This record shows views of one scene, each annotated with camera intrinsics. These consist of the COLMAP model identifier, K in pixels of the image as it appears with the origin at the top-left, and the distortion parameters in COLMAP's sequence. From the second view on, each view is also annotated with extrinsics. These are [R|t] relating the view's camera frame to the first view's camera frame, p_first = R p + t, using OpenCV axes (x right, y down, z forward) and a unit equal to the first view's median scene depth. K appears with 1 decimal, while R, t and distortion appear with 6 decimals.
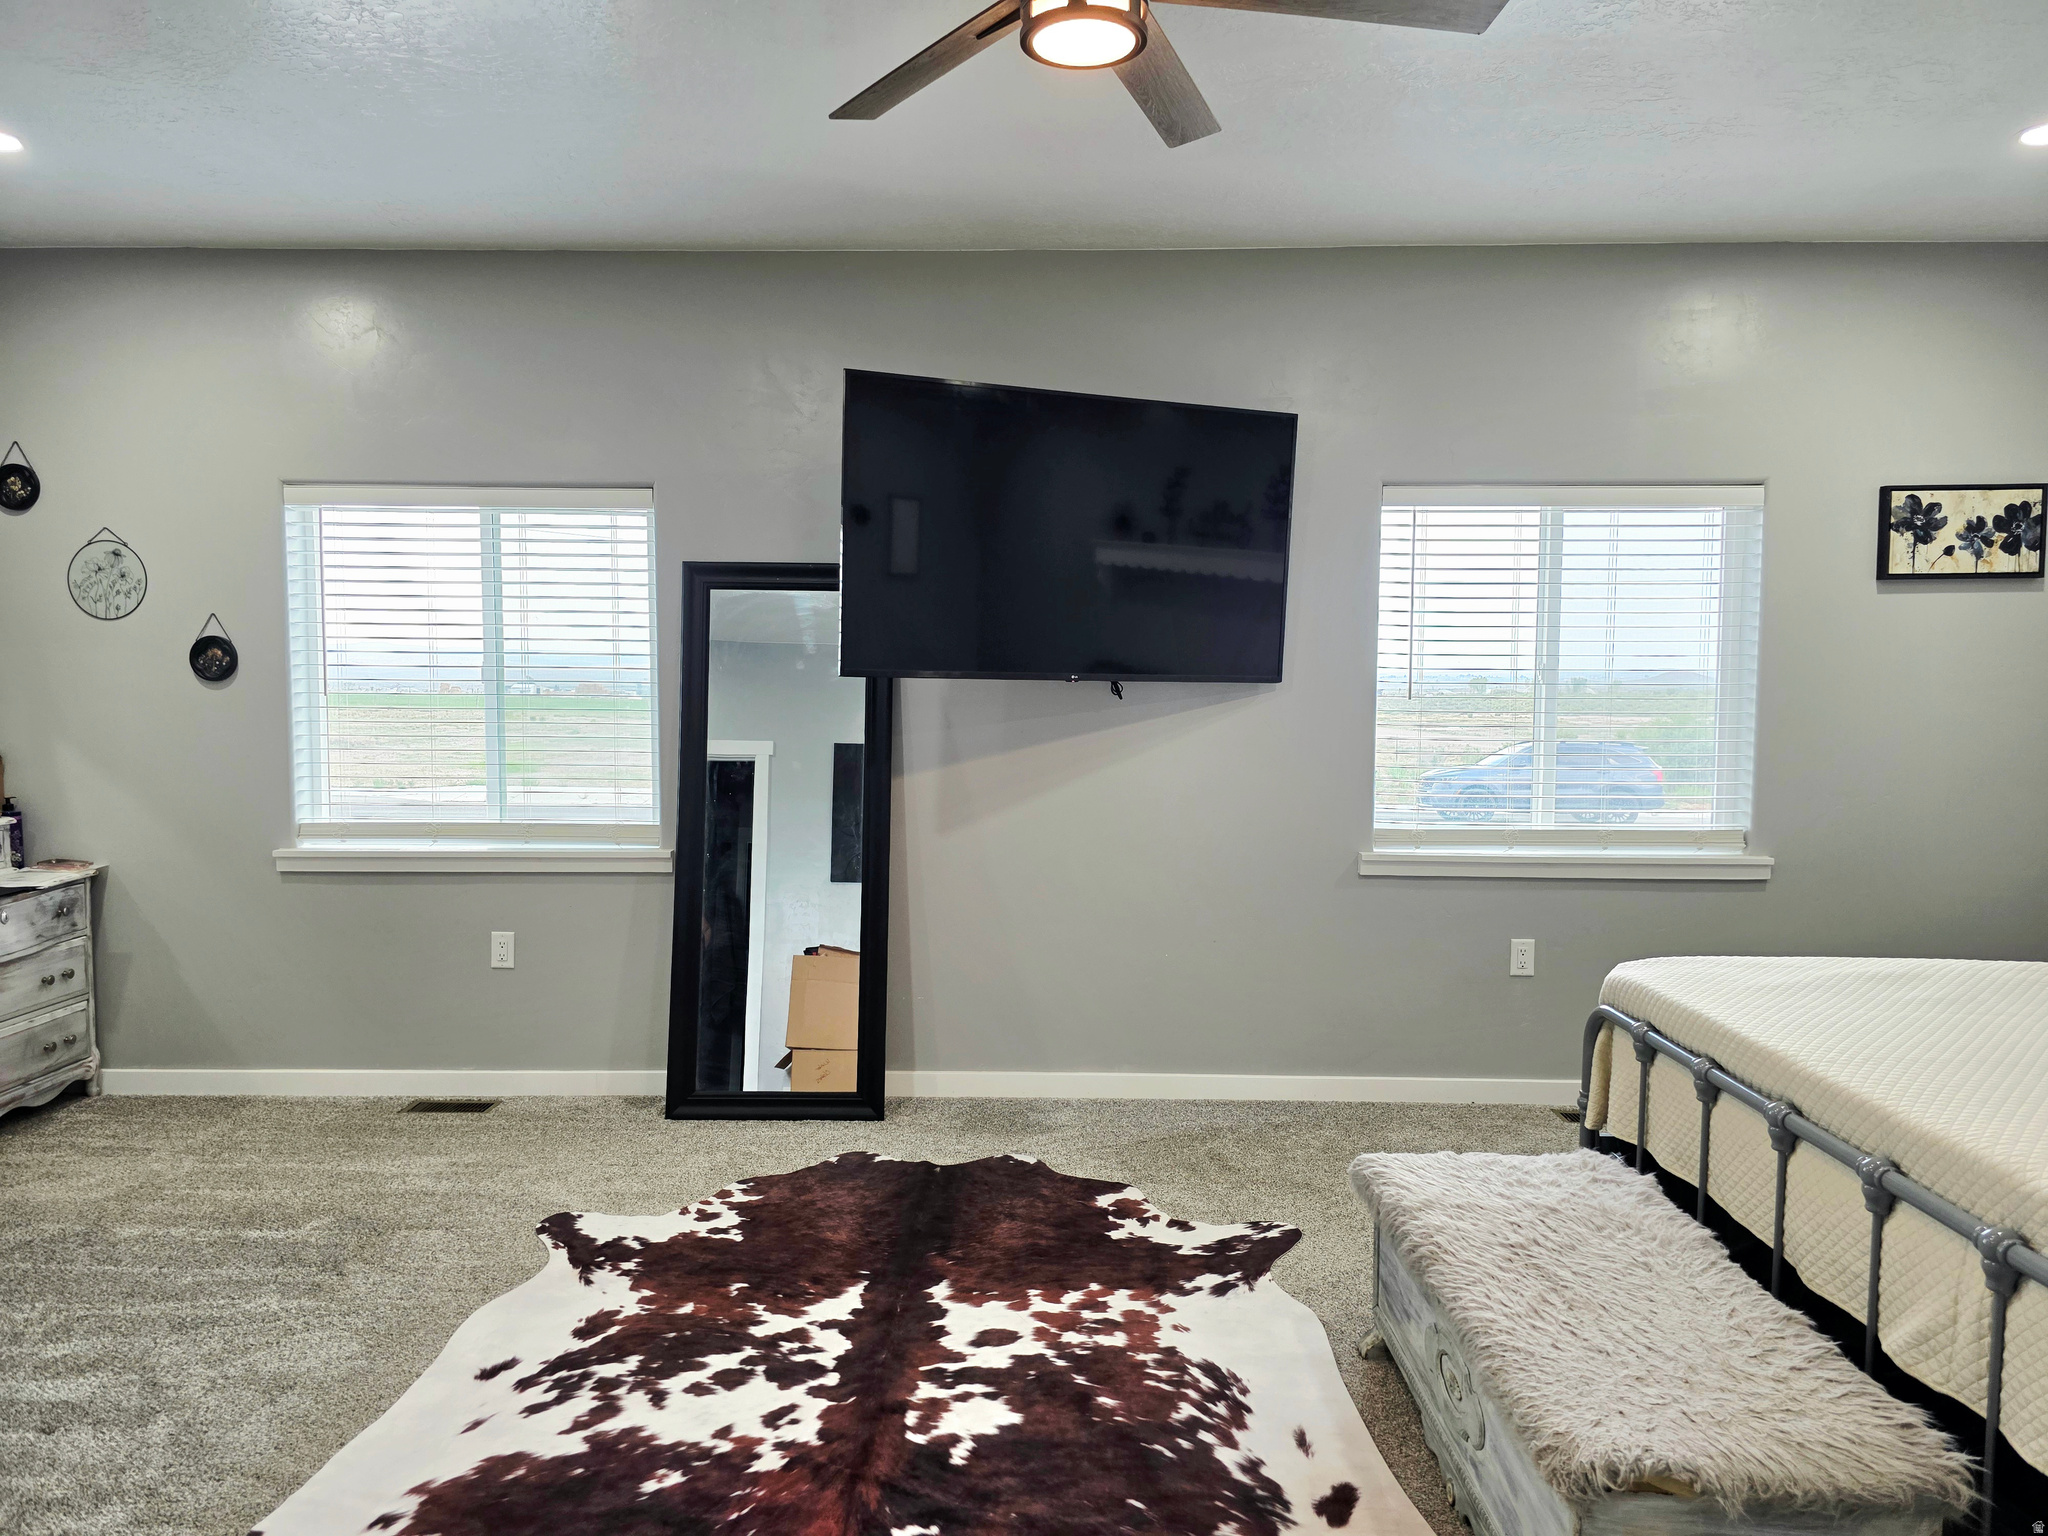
lens RADIAL K [[1380.8, 0, 1015.8], [0, 1380.8, 764.3], [0, 0, 1]] dist [0.066998, -0.050163]
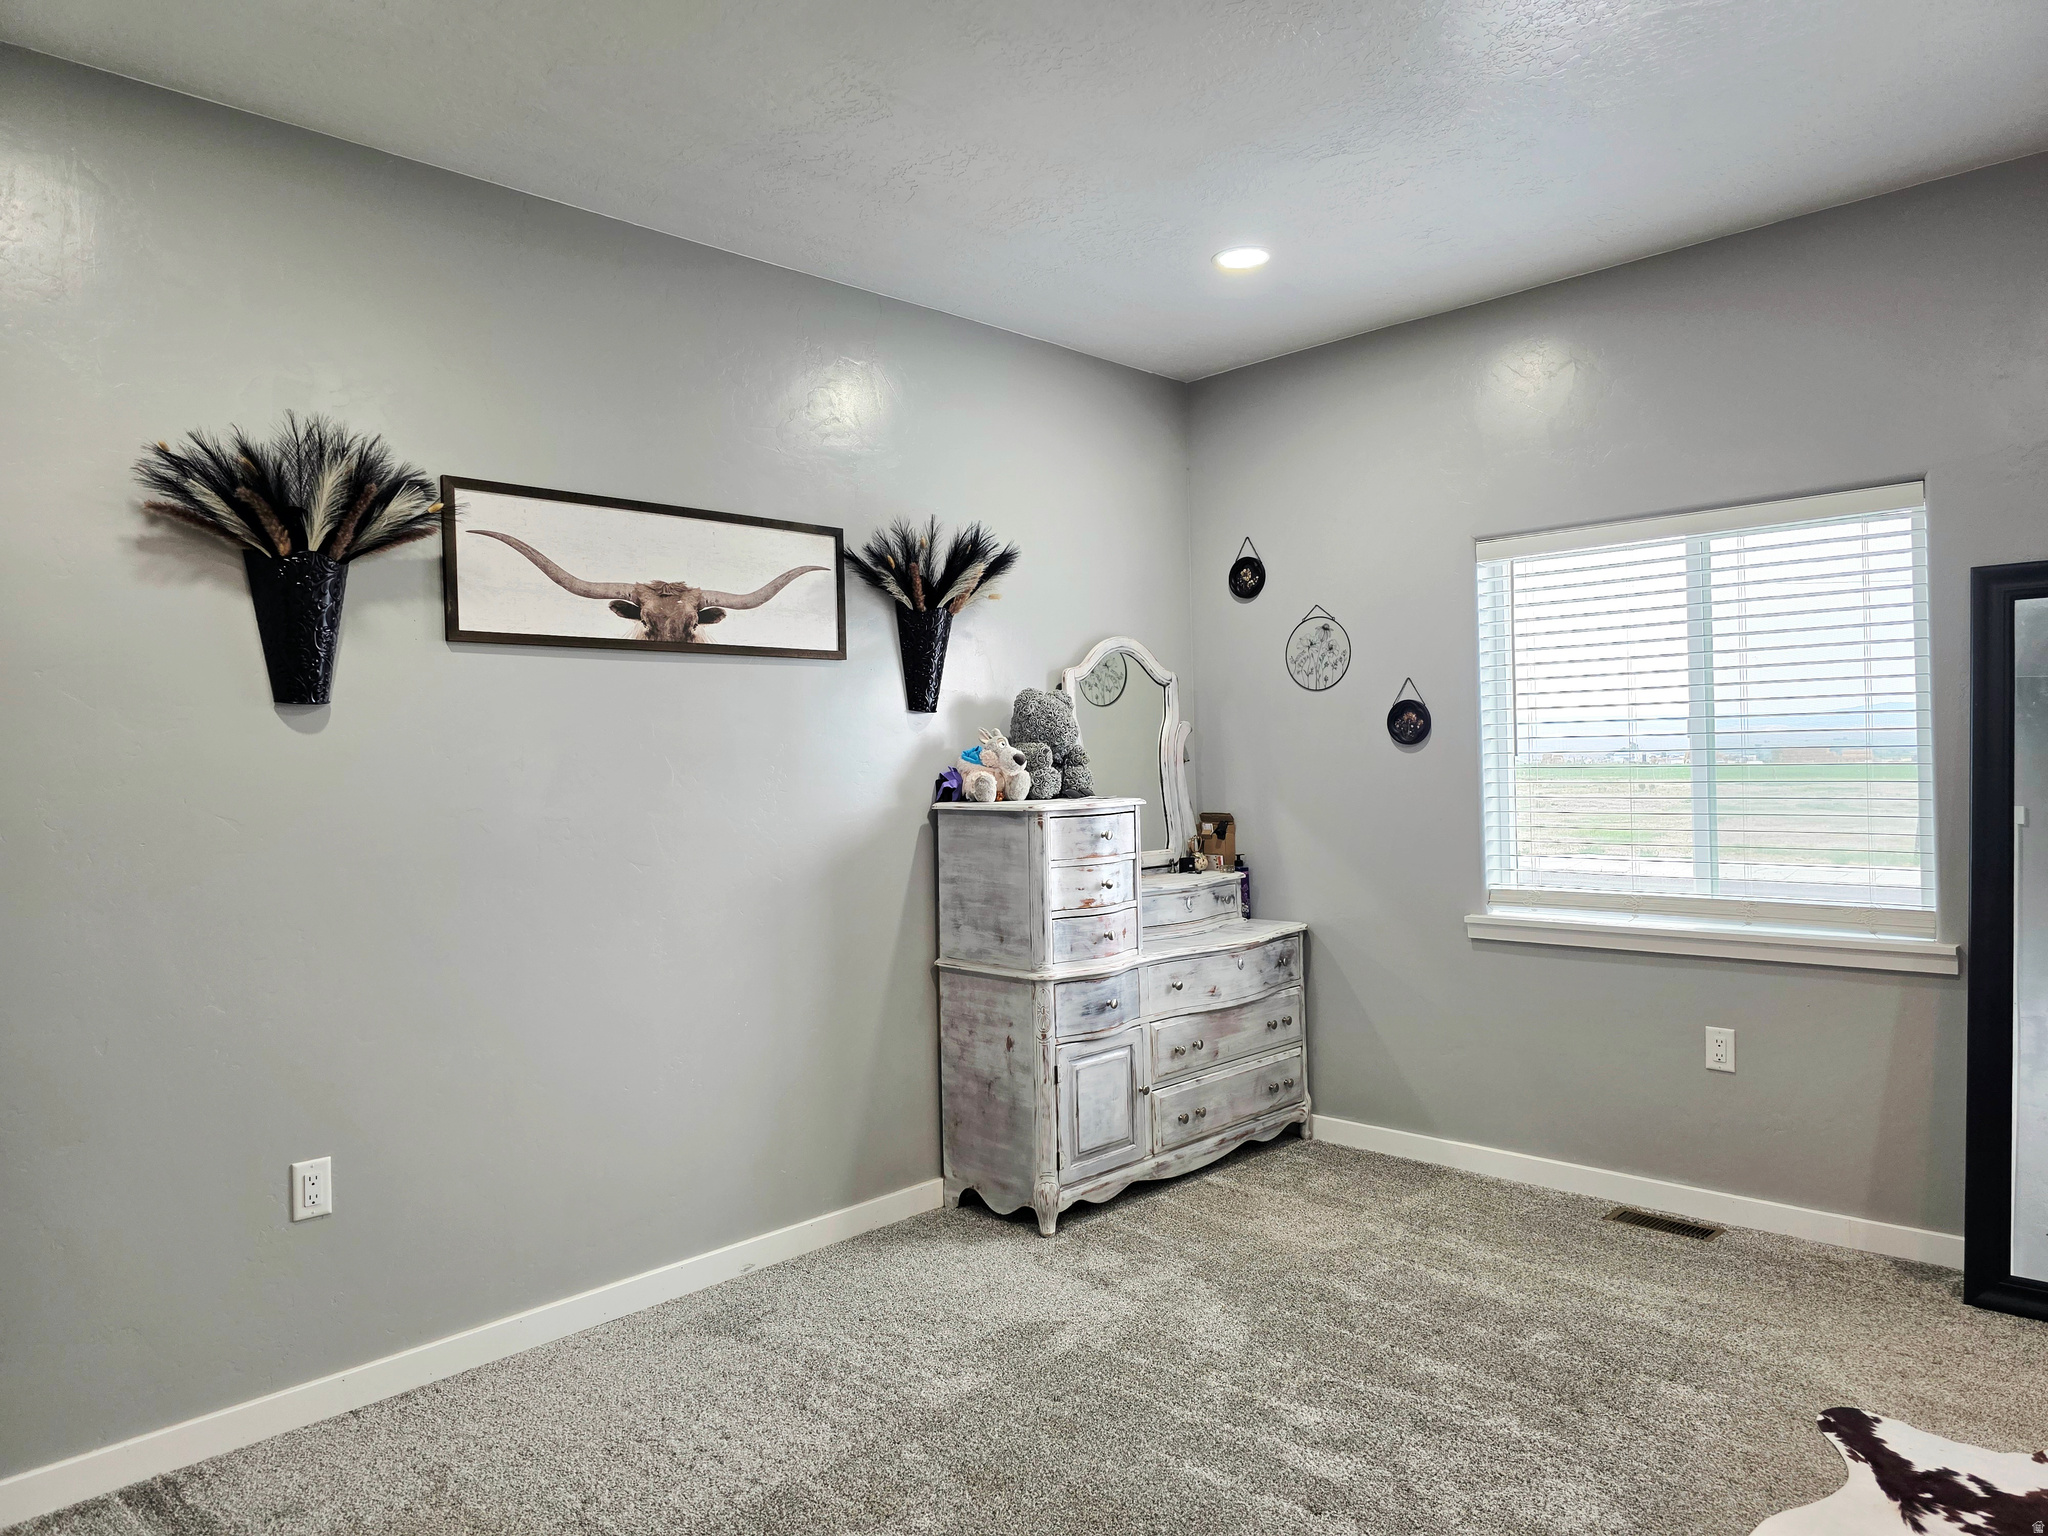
lens RADIAL K [[1380.8, 0, 1038.8], [0, 1380.8, 778.5], [0, 0, 1]] dist [0.066998, -0.050163]
pose [[0.741941, -0.013914, -0.670321, -0.042622], [-0.012900, 0.999303, -0.035020, 0.001599], [0.670341, 0.034630, 0.741245, 0.034877]]
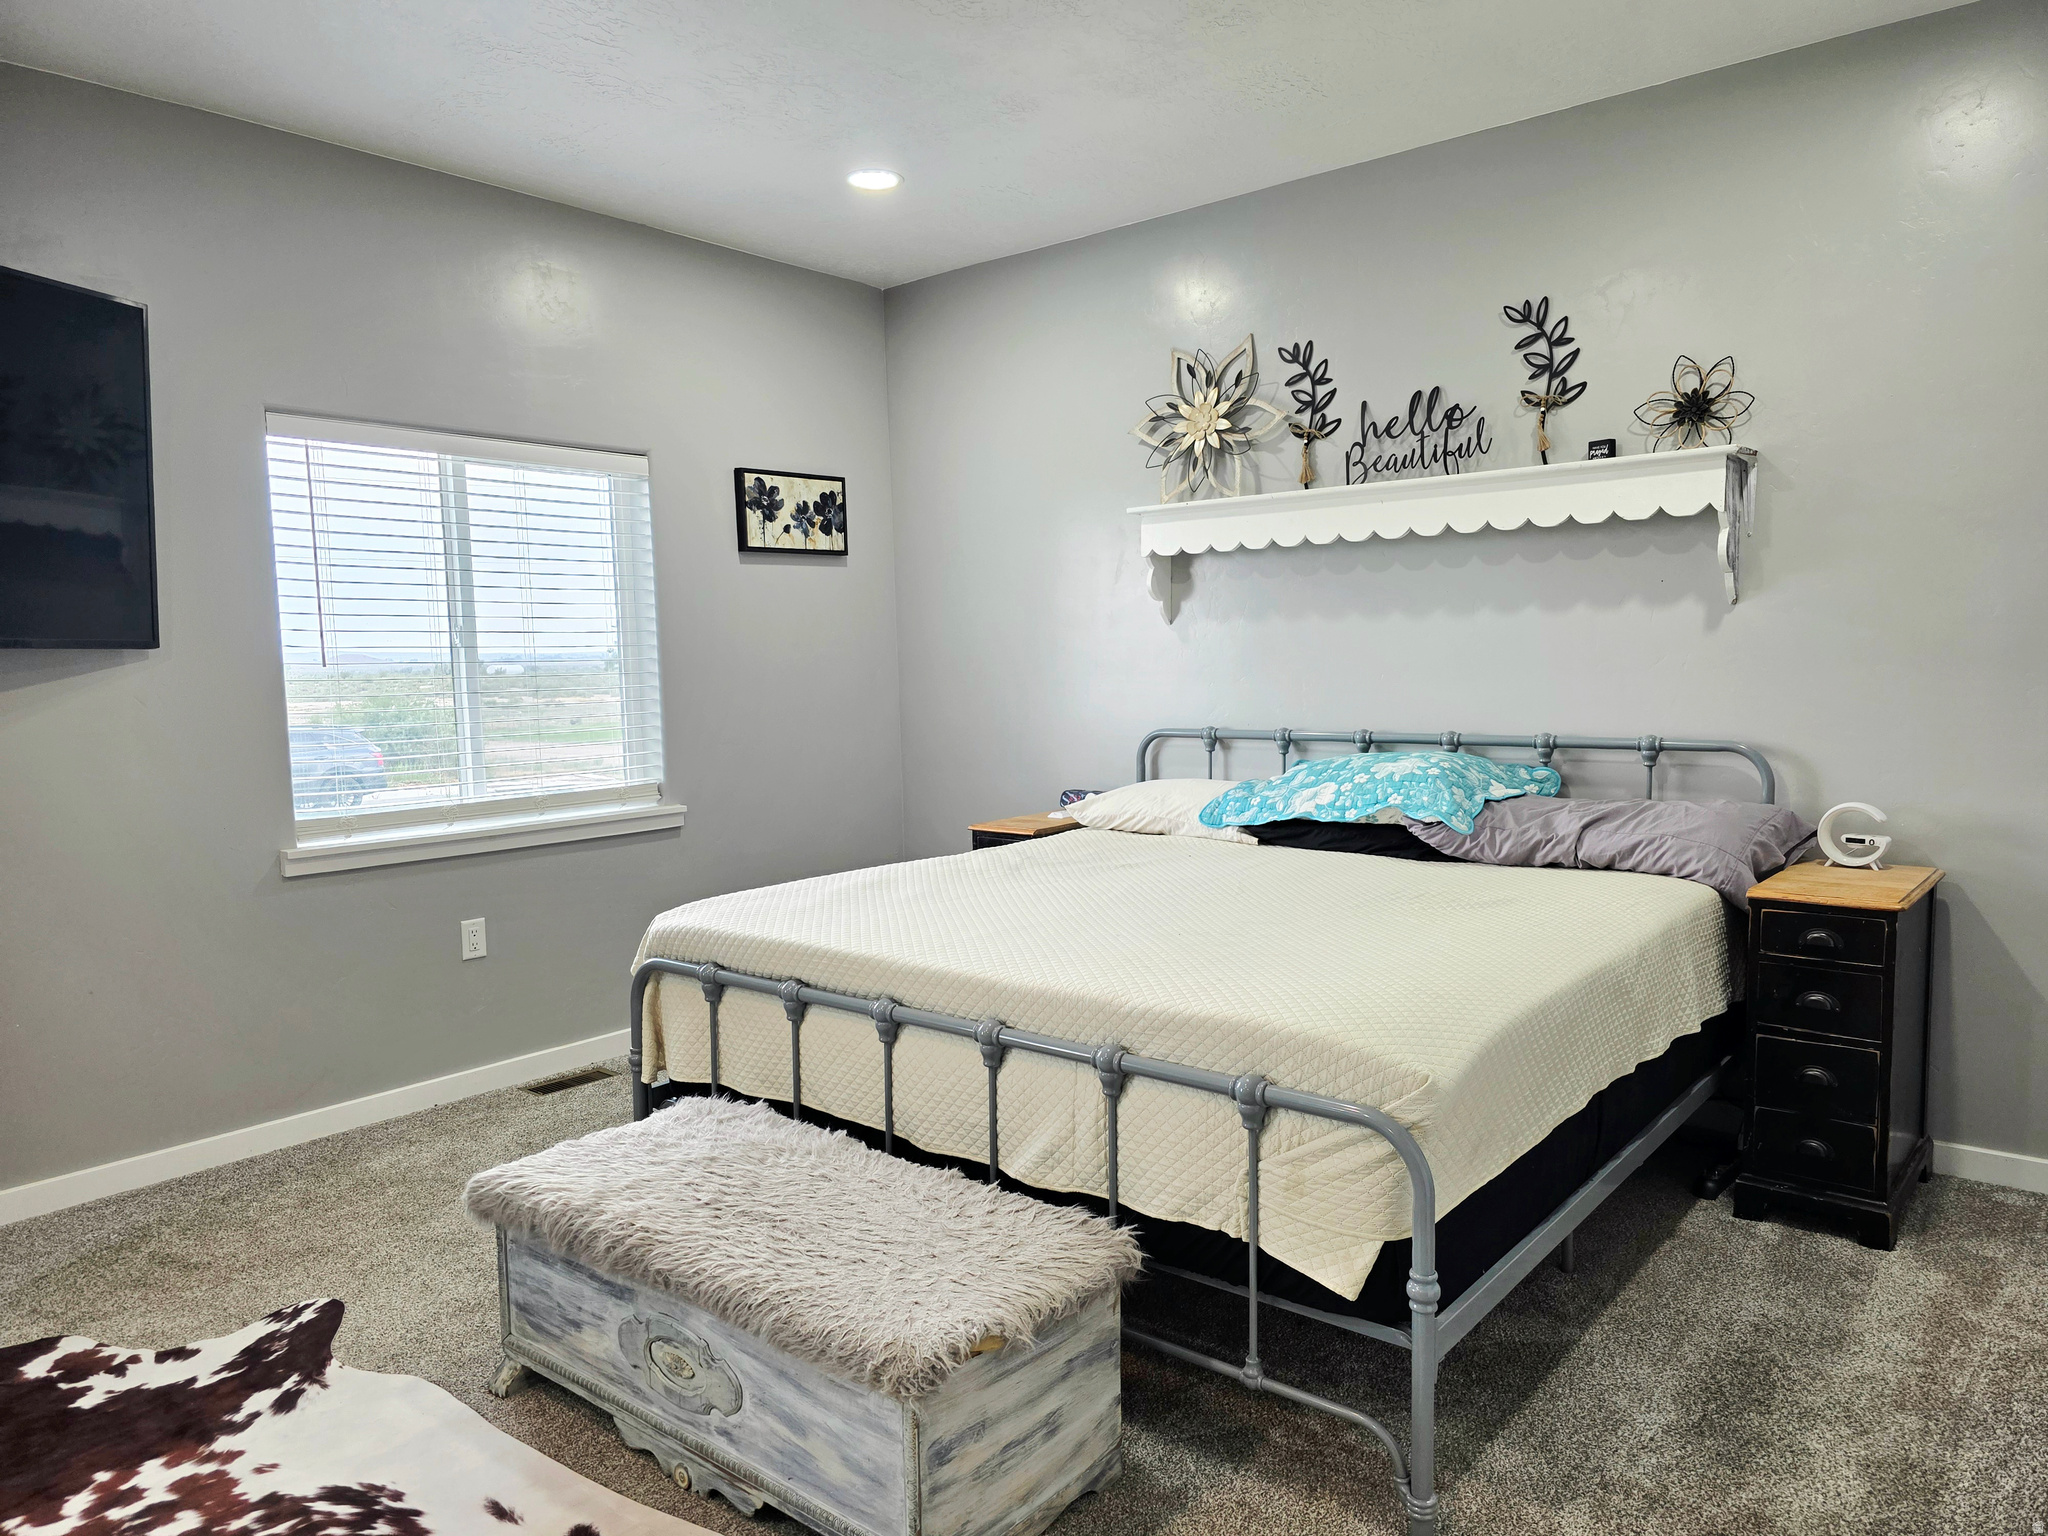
lens RADIAL K [[1380.8, 0, 1075.0], [0, 1380.8, 790.0], [0, 0, 1]] dist [0.066998, -0.050163]
pose [[0.626259, -0.097789, 0.773458, -0.292985], [0.072624, 0.995106, 0.067010, 0.013732], [-0.776225, 0.014206, 0.630296, 0.255495]]
